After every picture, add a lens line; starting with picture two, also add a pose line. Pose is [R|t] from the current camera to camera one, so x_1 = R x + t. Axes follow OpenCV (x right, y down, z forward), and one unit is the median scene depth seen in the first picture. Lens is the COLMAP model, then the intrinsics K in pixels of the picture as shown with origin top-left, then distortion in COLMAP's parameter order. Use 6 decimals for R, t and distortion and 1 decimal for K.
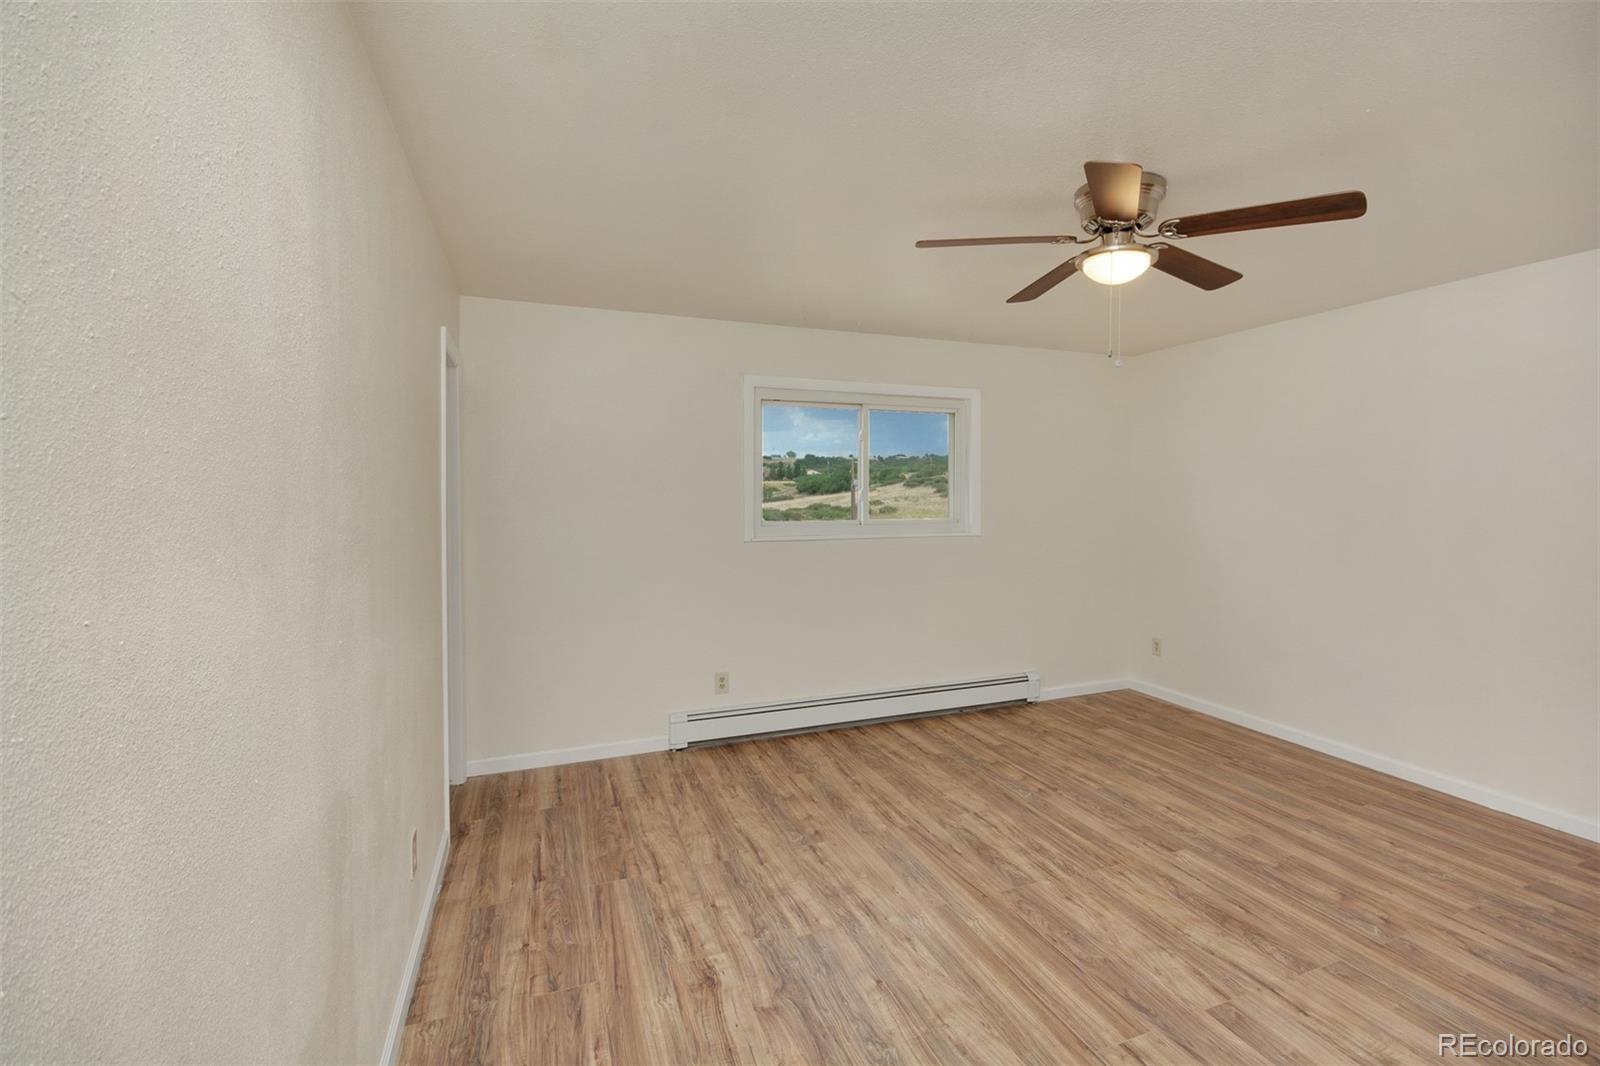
lens RADIAL K [[708.9, 0, 806.6], [0, 708.9, 513.6], [0, 0, 1]] dist [-0.001657, -0.000380]
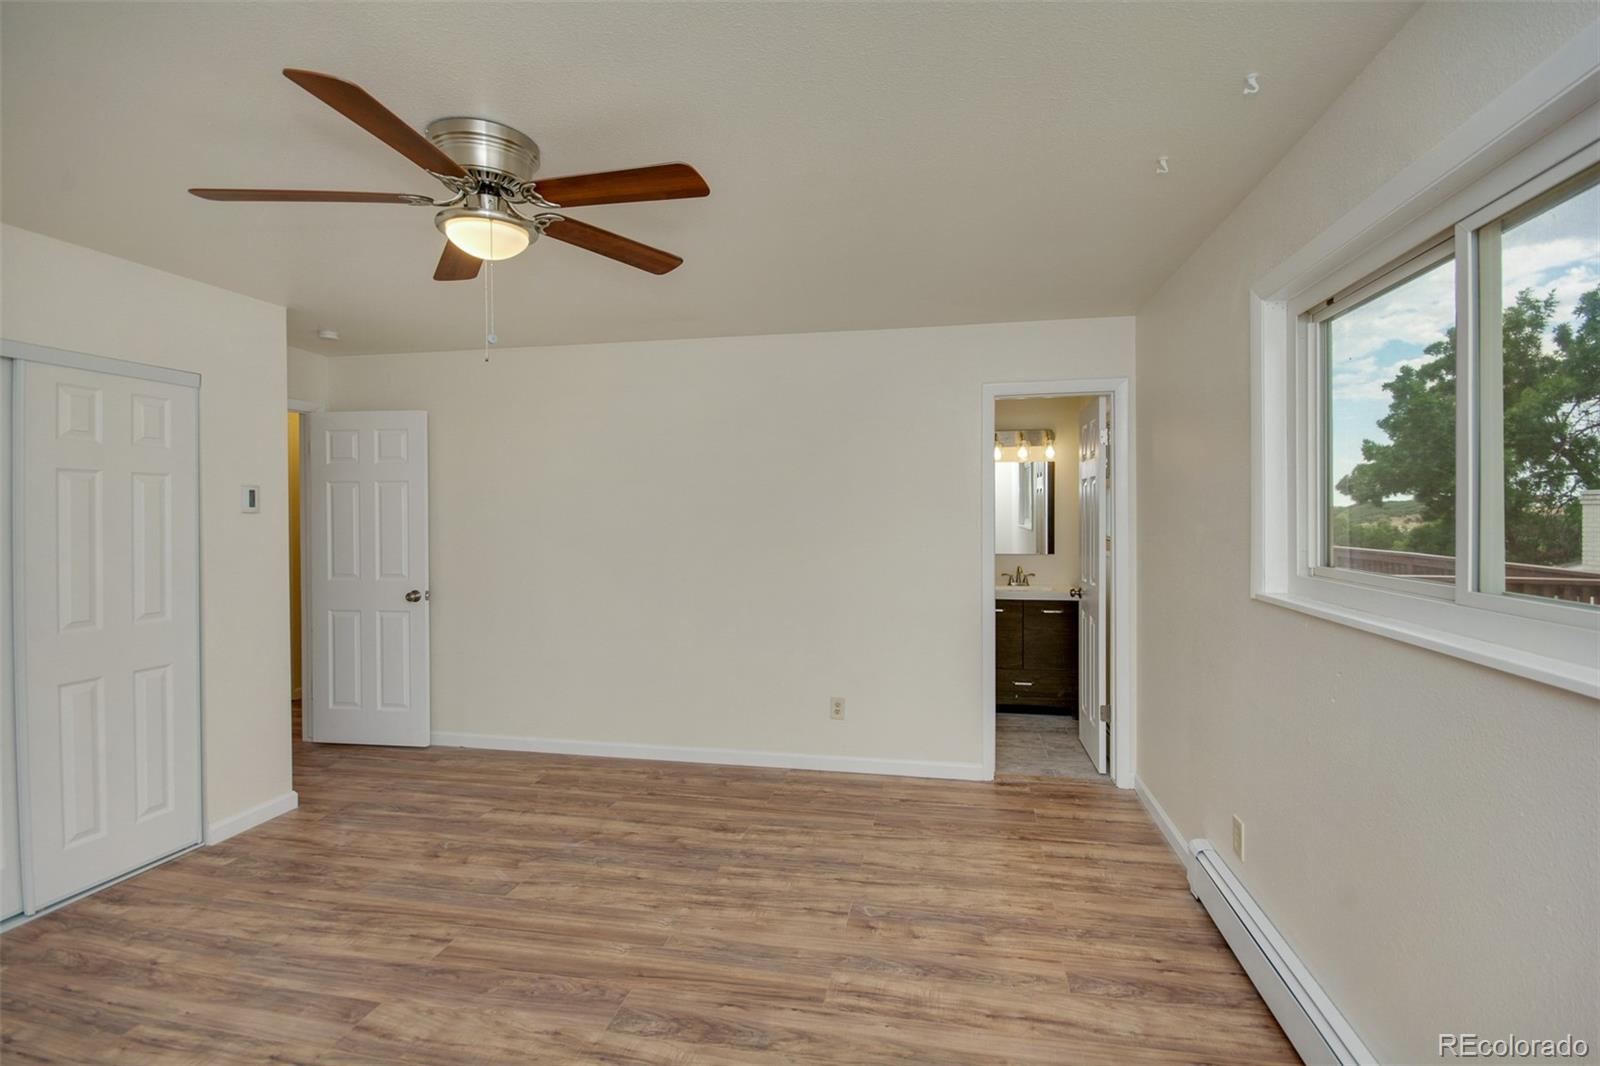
lens RADIAL K [[708.9, 0, 806.6], [0, 708.9, 513.6], [0, 0, 1]] dist [-0.001657, -0.000380]
pose [[-0.532059, 0.004143, -0.846697, 0.867387], [-0.017626, 0.999717, 0.015968, -0.031274], [0.846524, 0.023420, -0.531835, 1.617890]]
